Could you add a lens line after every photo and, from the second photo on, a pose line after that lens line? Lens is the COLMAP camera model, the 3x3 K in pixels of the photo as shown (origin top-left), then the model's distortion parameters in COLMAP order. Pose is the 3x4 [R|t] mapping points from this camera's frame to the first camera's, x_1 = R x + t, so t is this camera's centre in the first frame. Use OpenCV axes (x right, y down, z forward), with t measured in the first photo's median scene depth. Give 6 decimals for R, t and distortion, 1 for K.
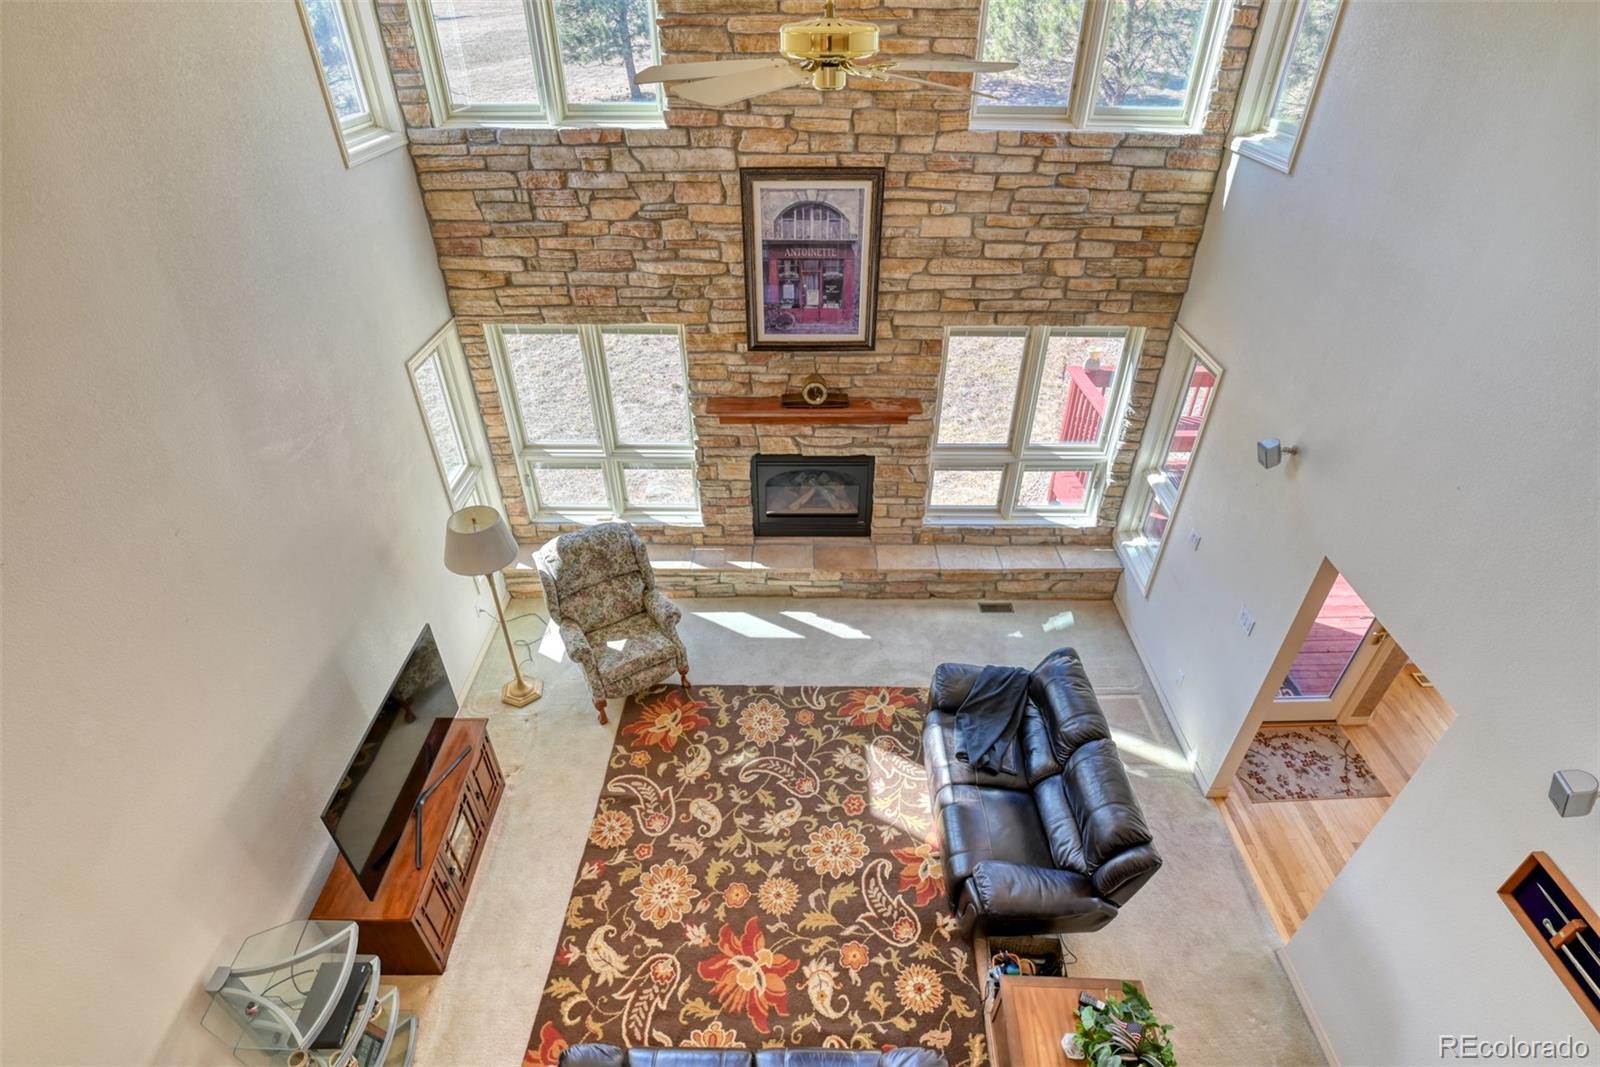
lens RADIAL K [[778.2, 0, 800.9], [0, 778.2, 536.0], [0, 0, 1]] dist [-0.025218, -0.005296]
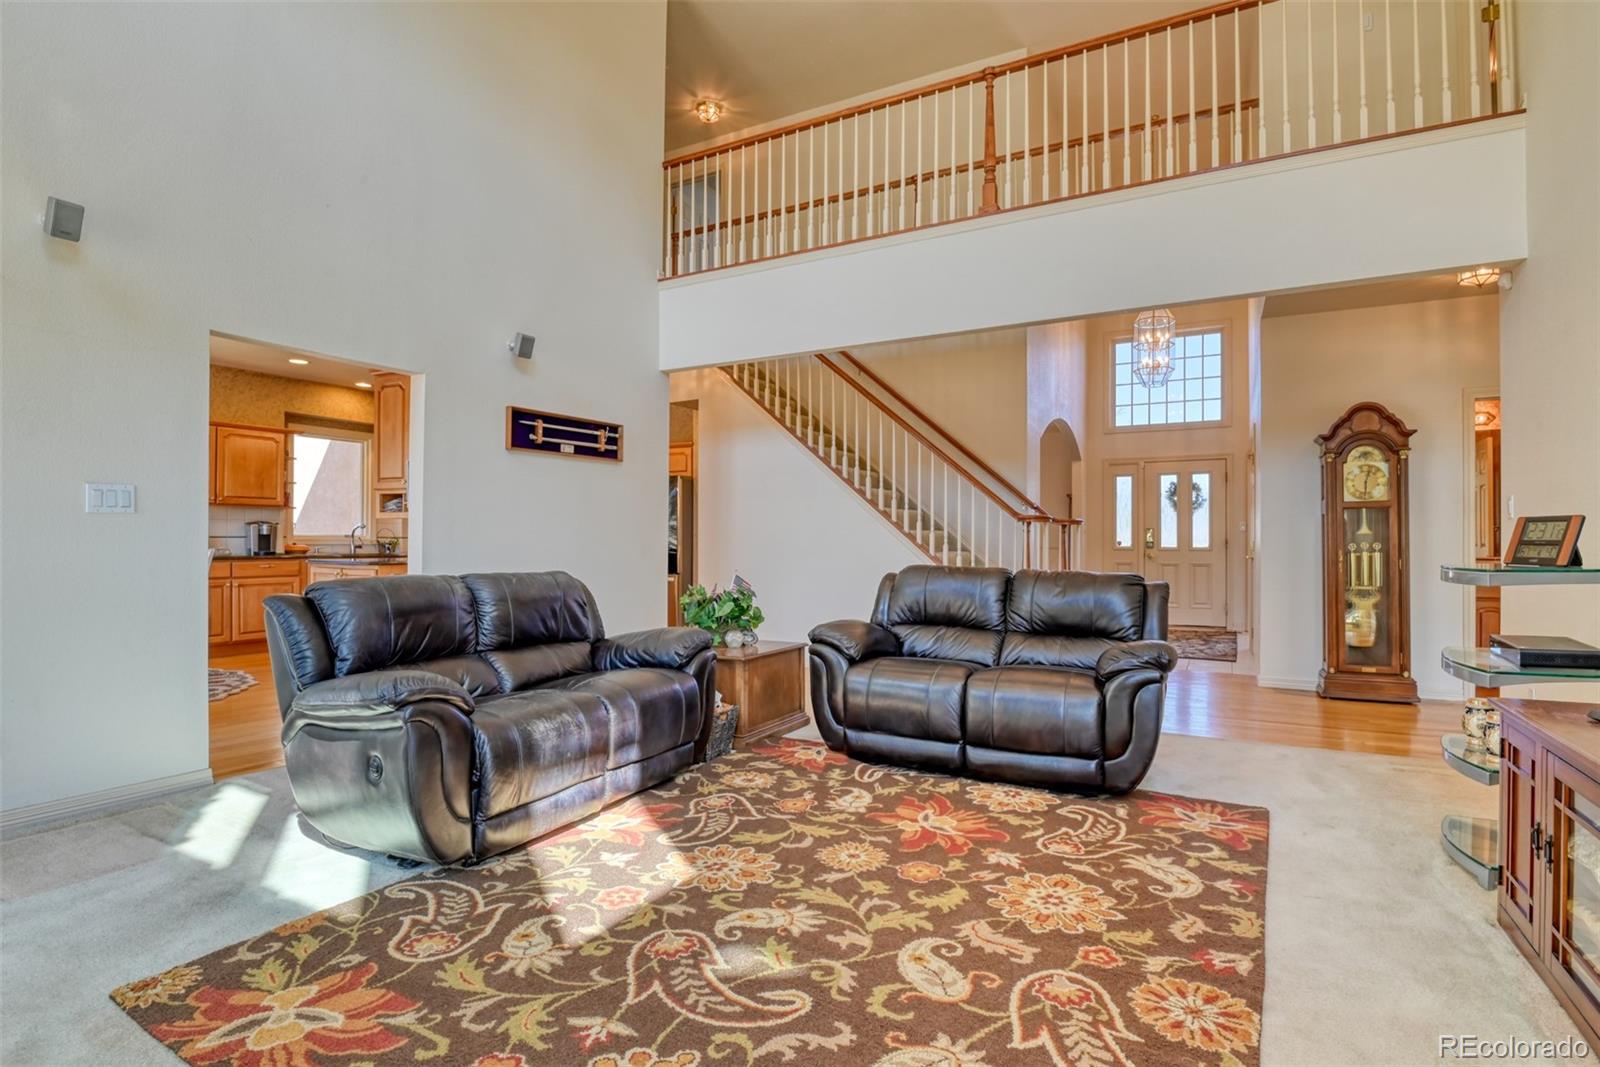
lens RADIAL K [[778.2, 0, 797.5], [0, 778.2, 538.8], [0, 0, 1]] dist [-0.025218, -0.005296]
pose [[-0.872362, 0.001317, 0.488859, -0.277108], [0.285275, 0.813444, 0.506879, -0.036042], [-0.396992, 0.581641, -0.709994, 1.287773]]
